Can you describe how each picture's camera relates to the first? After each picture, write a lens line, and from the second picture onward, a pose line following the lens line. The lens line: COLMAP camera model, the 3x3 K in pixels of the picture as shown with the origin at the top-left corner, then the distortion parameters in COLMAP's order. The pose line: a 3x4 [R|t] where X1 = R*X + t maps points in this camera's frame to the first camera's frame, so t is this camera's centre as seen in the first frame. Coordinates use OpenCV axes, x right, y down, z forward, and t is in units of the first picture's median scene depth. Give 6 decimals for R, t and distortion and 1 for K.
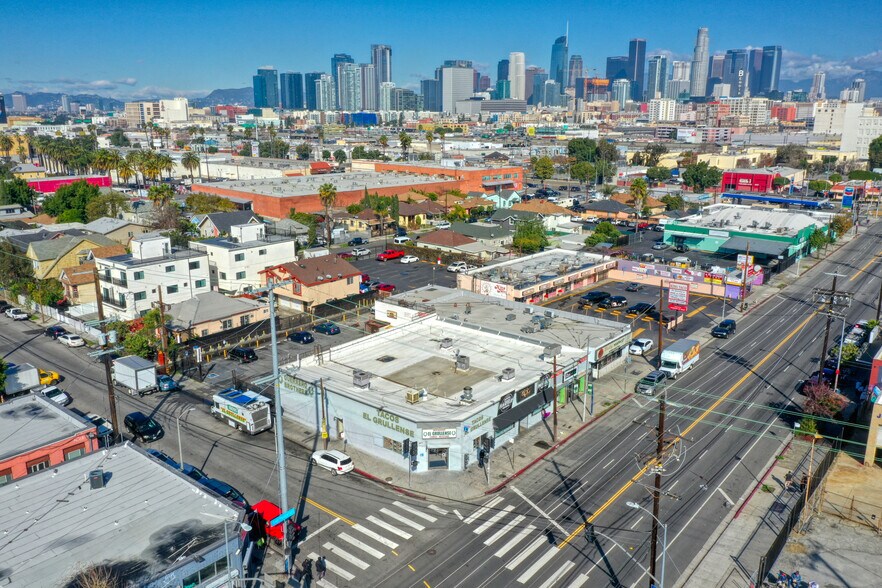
lens RADIAL K [[697.0, 0, 441.2], [0, 697.0, 293.1], [0, 0, 1]] dist [0.002567, -0.011550]
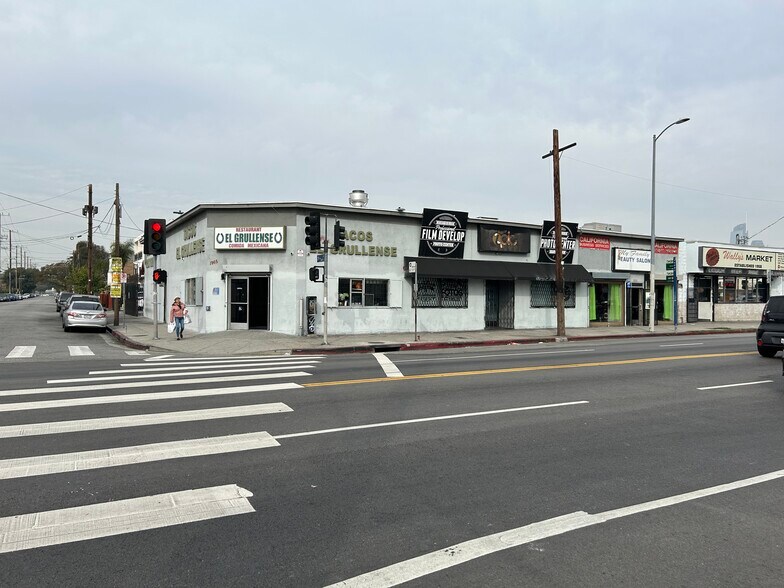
lens RADIAL K [[603.3, 0, 392.1], [0, 603.3, 295.5], [0, 0, 1]] dist [0.035078, -0.026327]
pose [[0.934060, 0.008820, -0.357008, 0.125364], [-0.099776, 0.966329, -0.237175, 0.180689], [0.342895, 0.257157, 0.903490, 0.389846]]
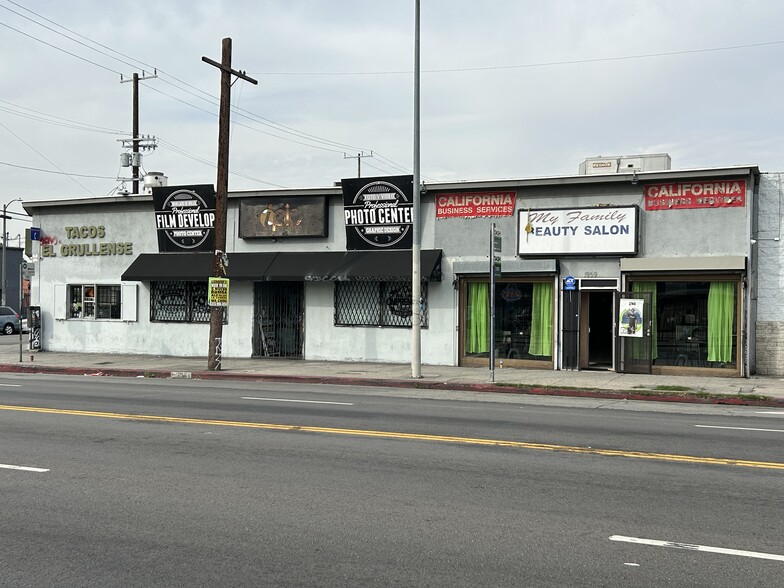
lens RADIAL K [[795.6, 0, 420.1], [0, 795.6, 308.4], [0, 0, 1]] dist [0.068711, 0.000000]
pose [[0.286621, 0.003593, -0.958037, 0.298368], [-0.254724, 0.964285, -0.072590, 0.120723], [0.923561, 0.264841, 0.277299, 0.617398]]
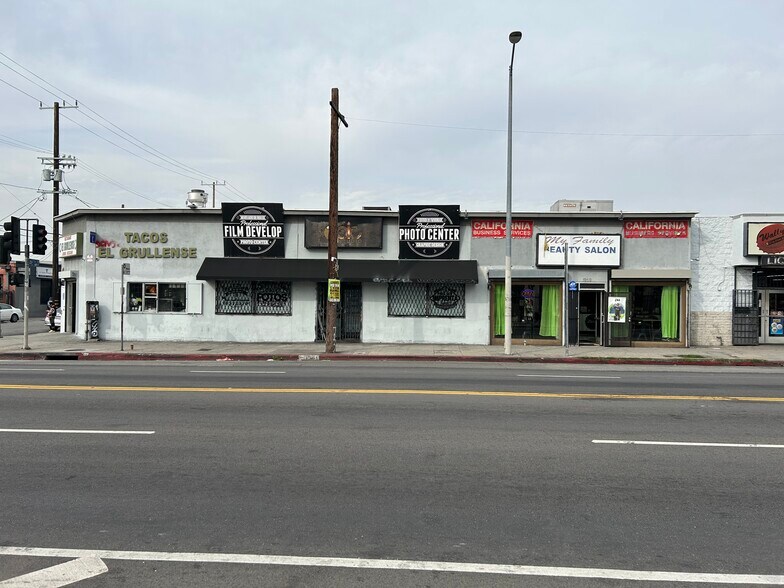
lens RADIAL K [[554.9, 0, 403.2], [0, 554.9, 303.1], [0, 0, 1]] dist [0.055657, -0.016965]
pose [[0.587546, 0.006749, -0.809163, 0.248664], [-0.216578, 0.964795, -0.149213, 0.139200], [0.779669, 0.262916, 0.568323, 0.548104]]
